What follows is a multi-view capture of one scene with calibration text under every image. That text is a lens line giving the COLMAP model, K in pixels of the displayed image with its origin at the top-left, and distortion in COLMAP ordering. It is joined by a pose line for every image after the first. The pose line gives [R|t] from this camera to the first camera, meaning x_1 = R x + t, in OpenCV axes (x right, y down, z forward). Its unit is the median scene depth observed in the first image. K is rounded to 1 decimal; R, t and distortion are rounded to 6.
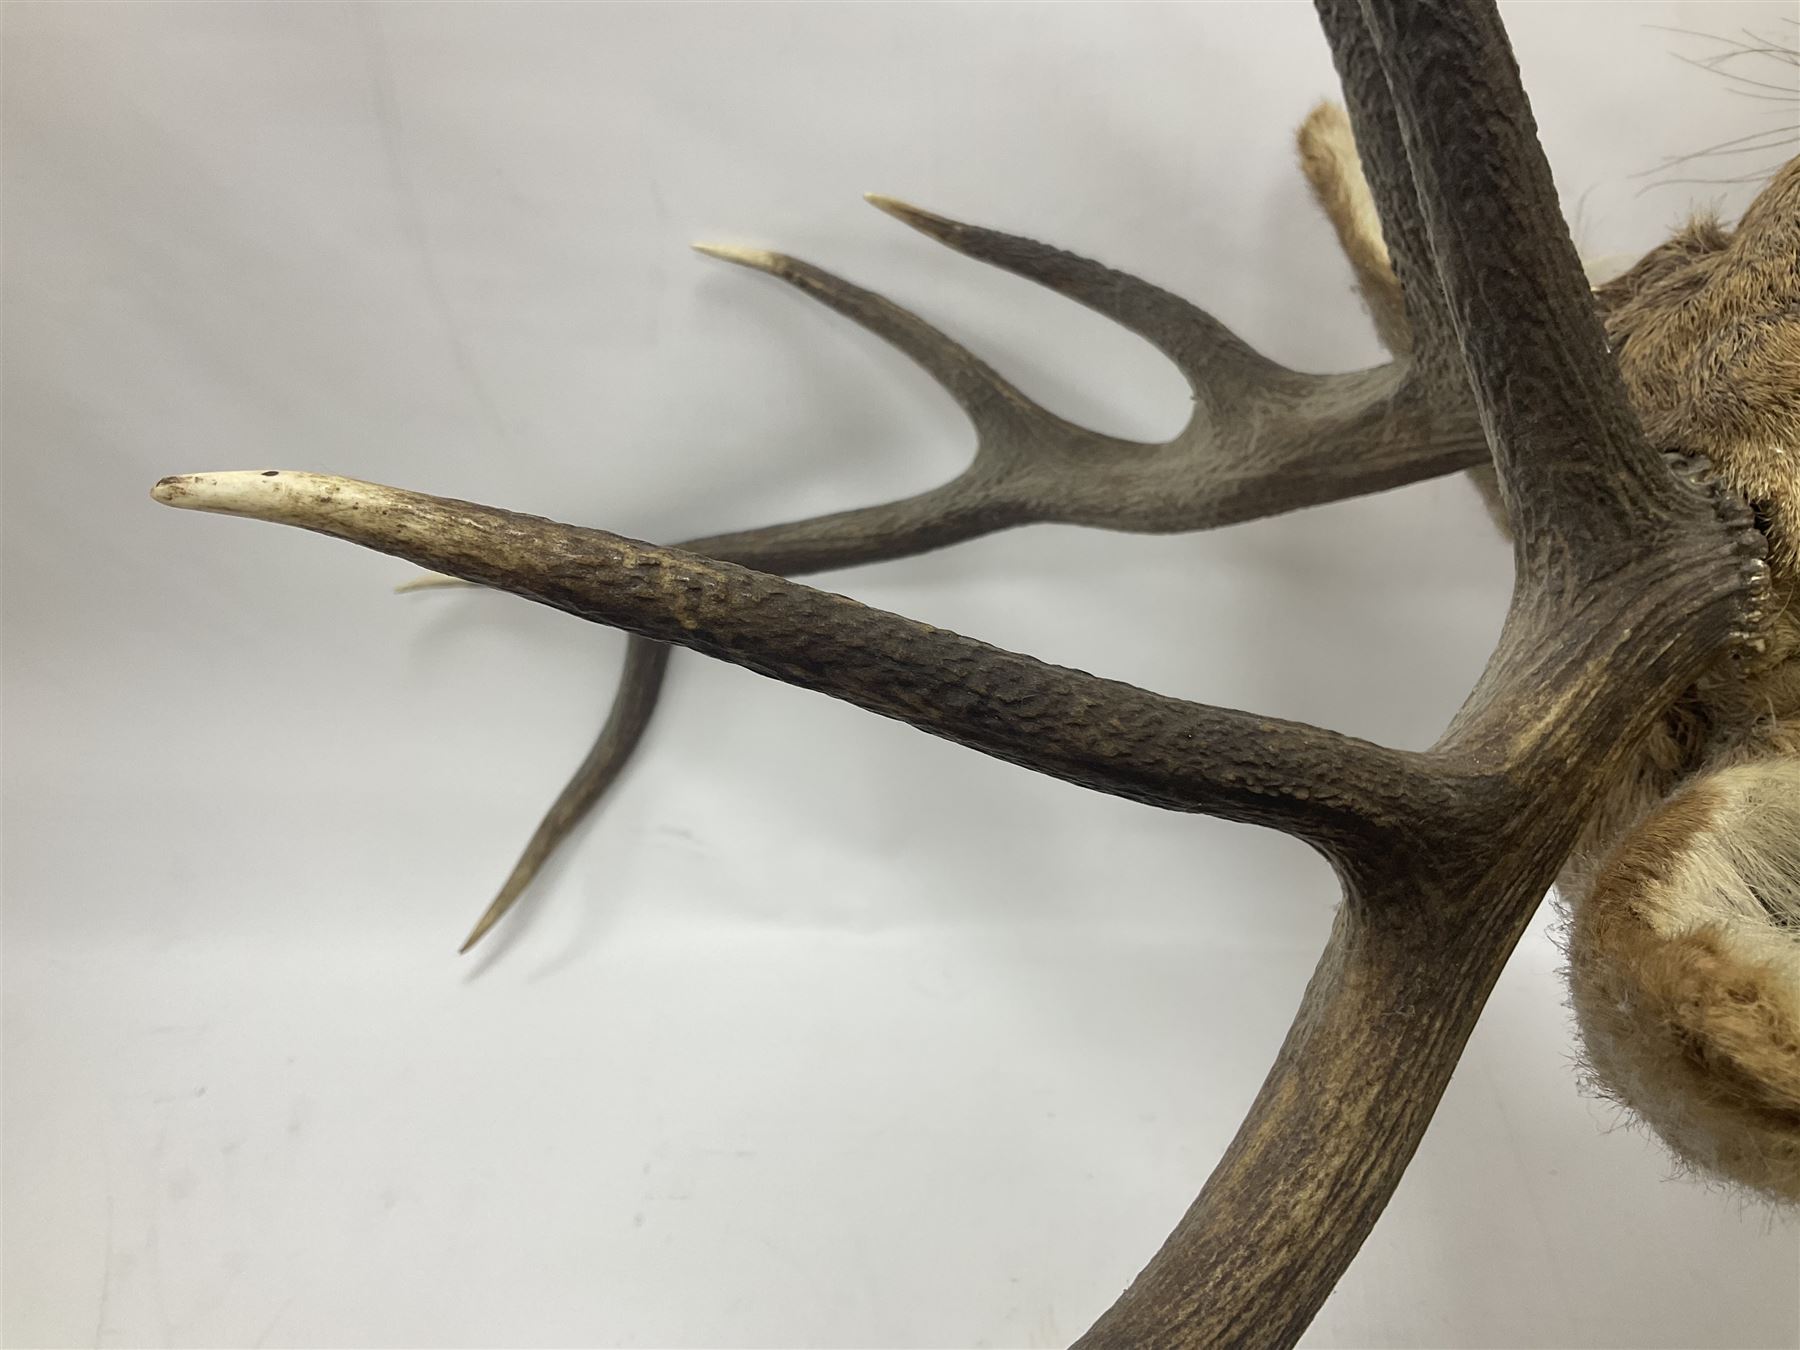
lens RADIAL K [[1508.8, 0, 902.2], [0, 1508.8, 673.4], [0, 0, 1]] dist [0.090292, -0.187198]
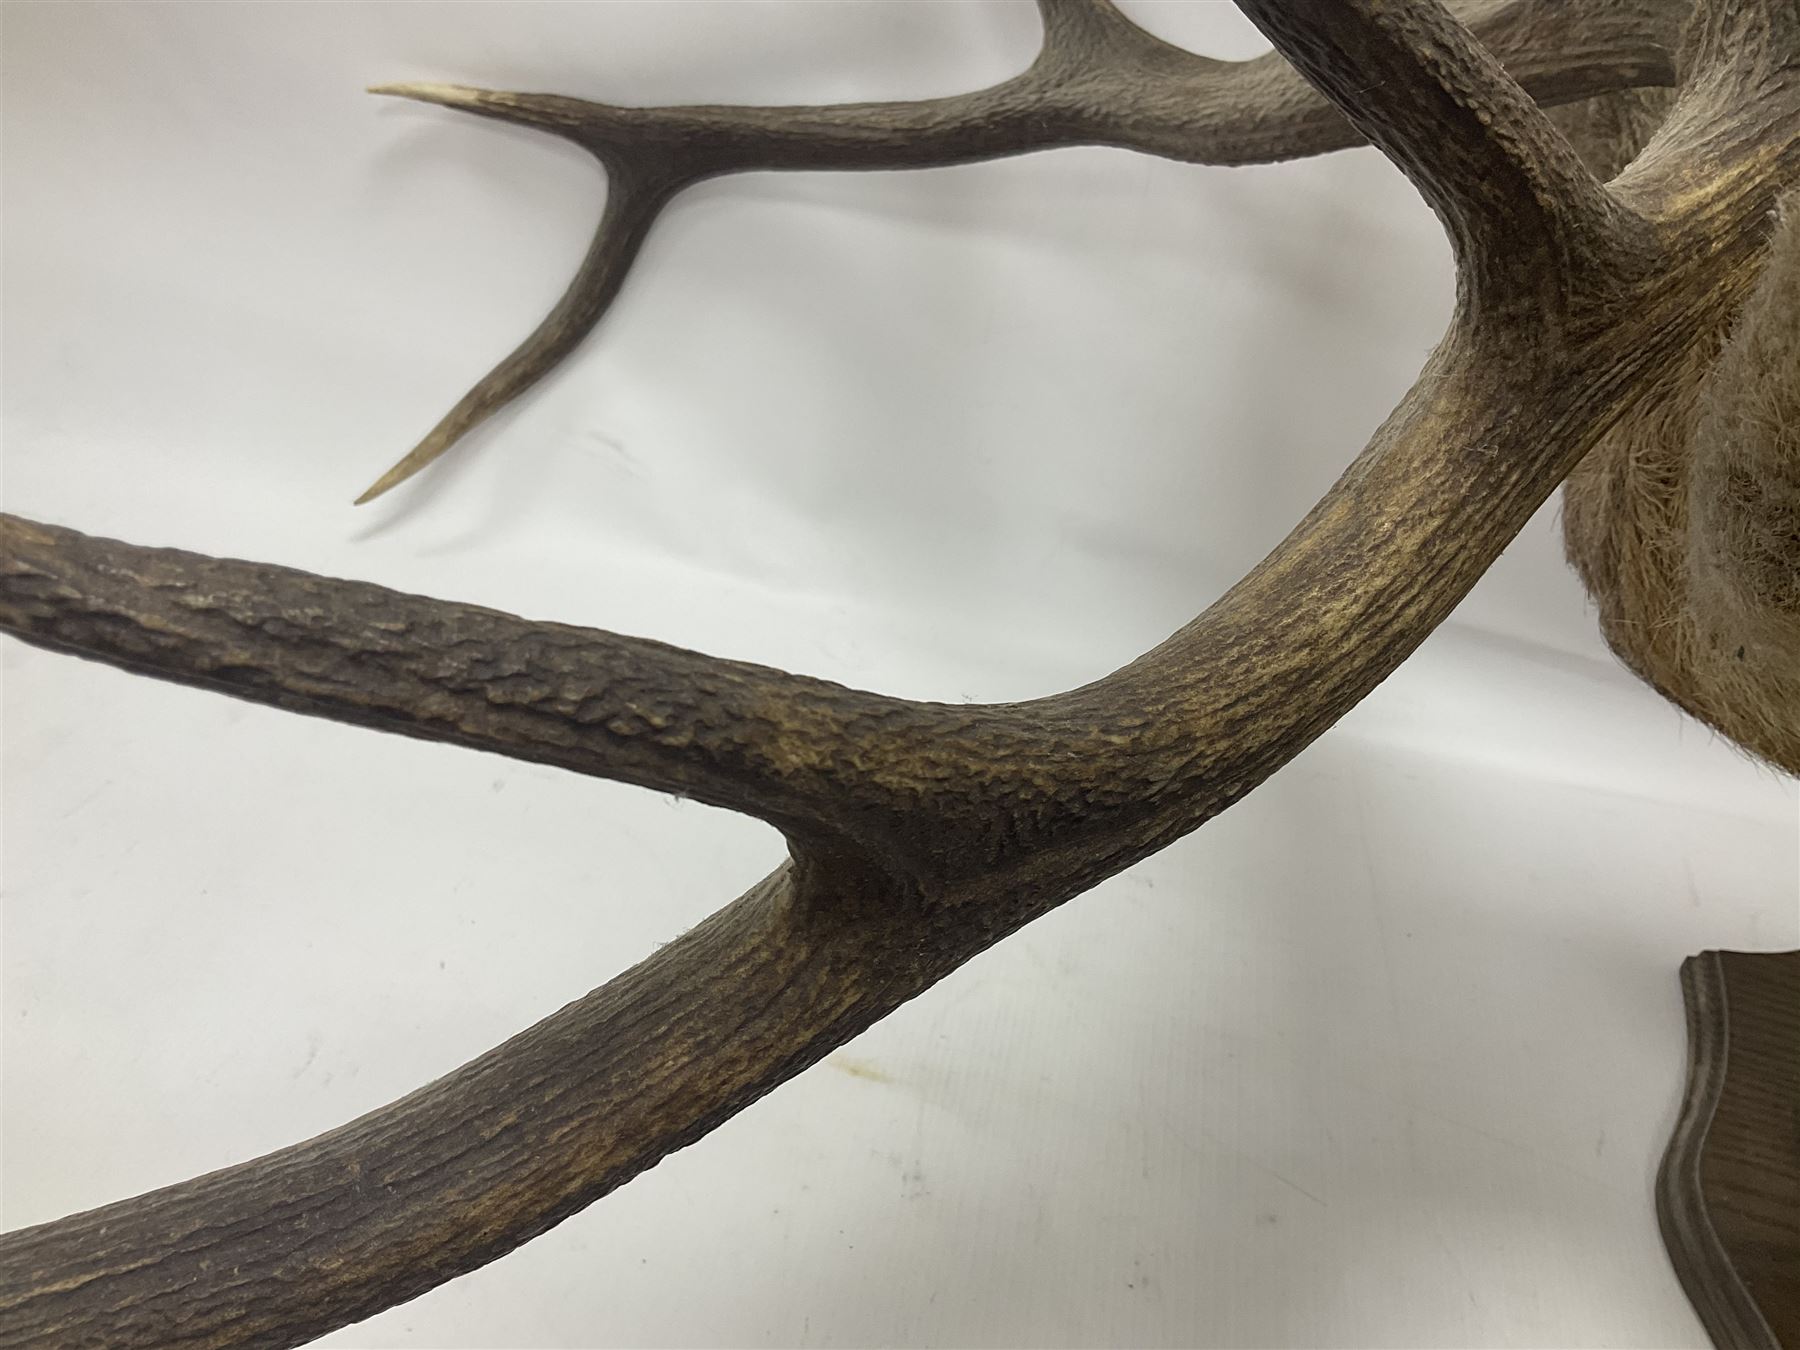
lens RADIAL K [[1508.8, 0, 894.7], [0, 1508.8, 676.9], [0, 0, 1]] dist [0.090292, -0.187198]
pose [[0.970048, 0.227566, 0.084968, -0.060460], [-0.234739, 0.968164, 0.086930, 0.340571], [-0.062480, -0.104271, 0.992584, 0.091516]]
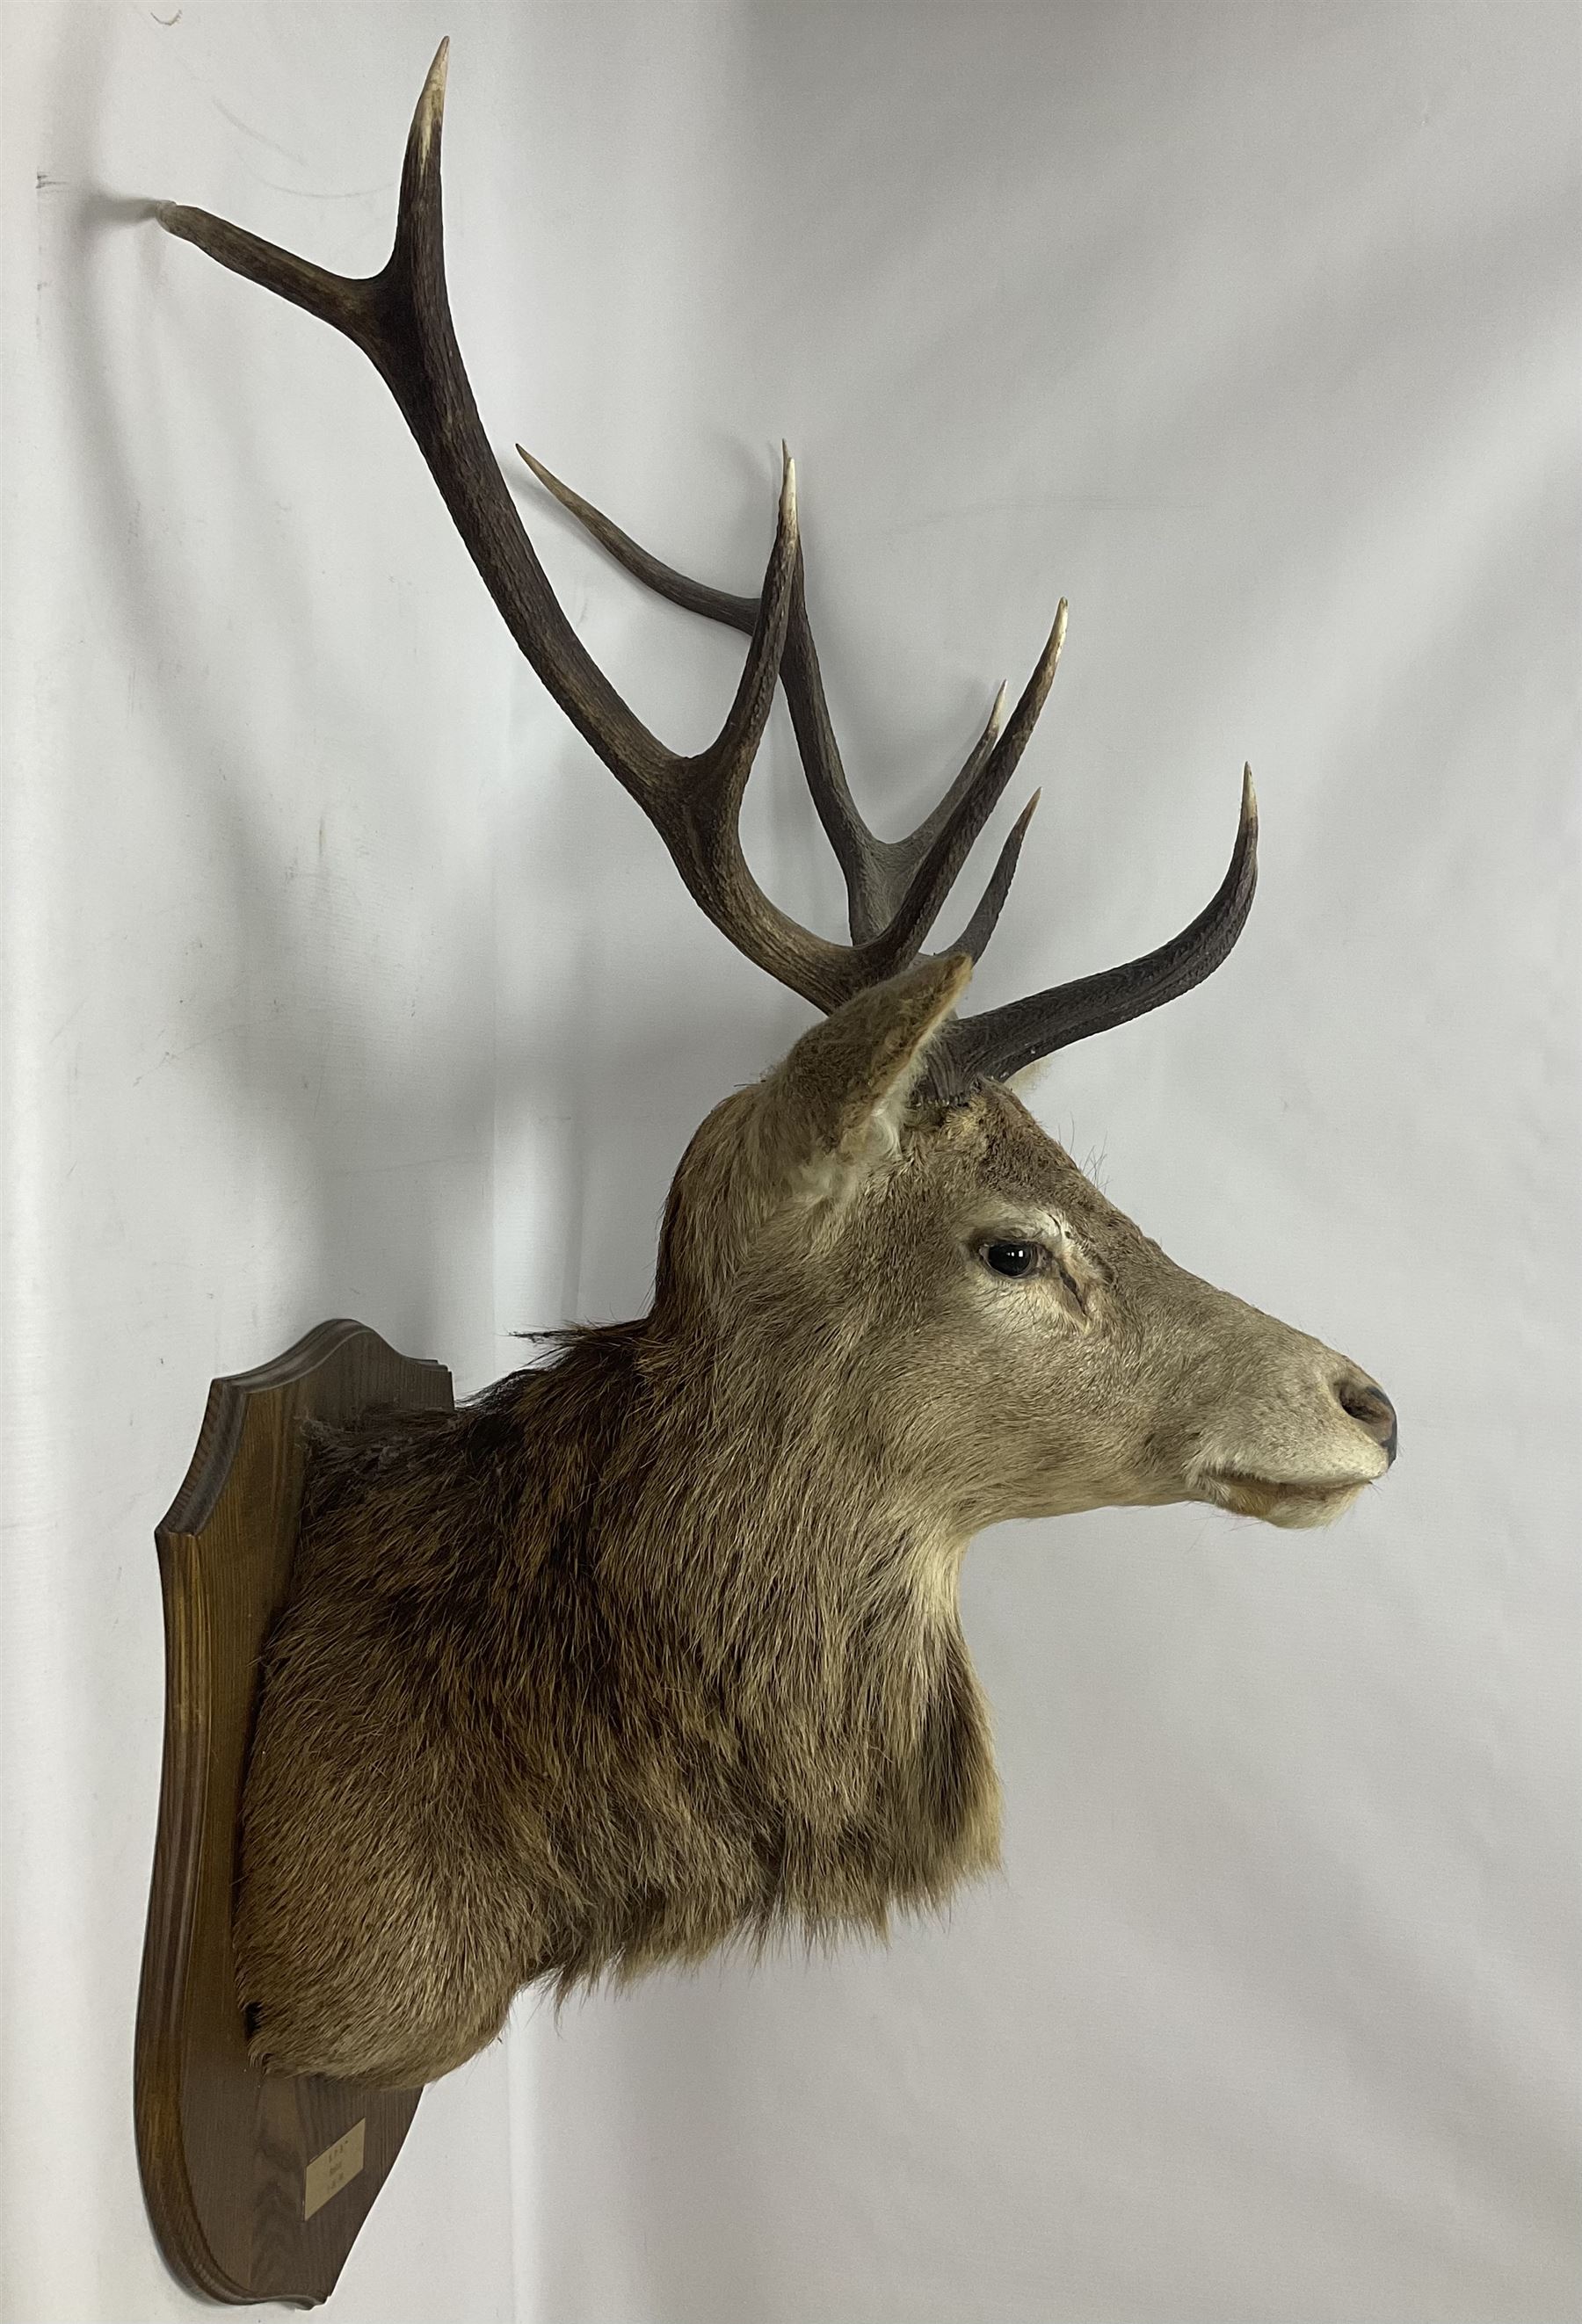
lens RADIAL K [[2115.4, 0, 884.7], [0, 2115.4, 1030.6], [0, 0, 1]] dist [0.062441, 0.004079]
pose [[-0.068757, 0.992923, 0.096836, 0.061735], [-0.939018, -0.031630, -0.342411, 1.383061], [-0.336925, -0.114474, 0.934547, -2.601677]]
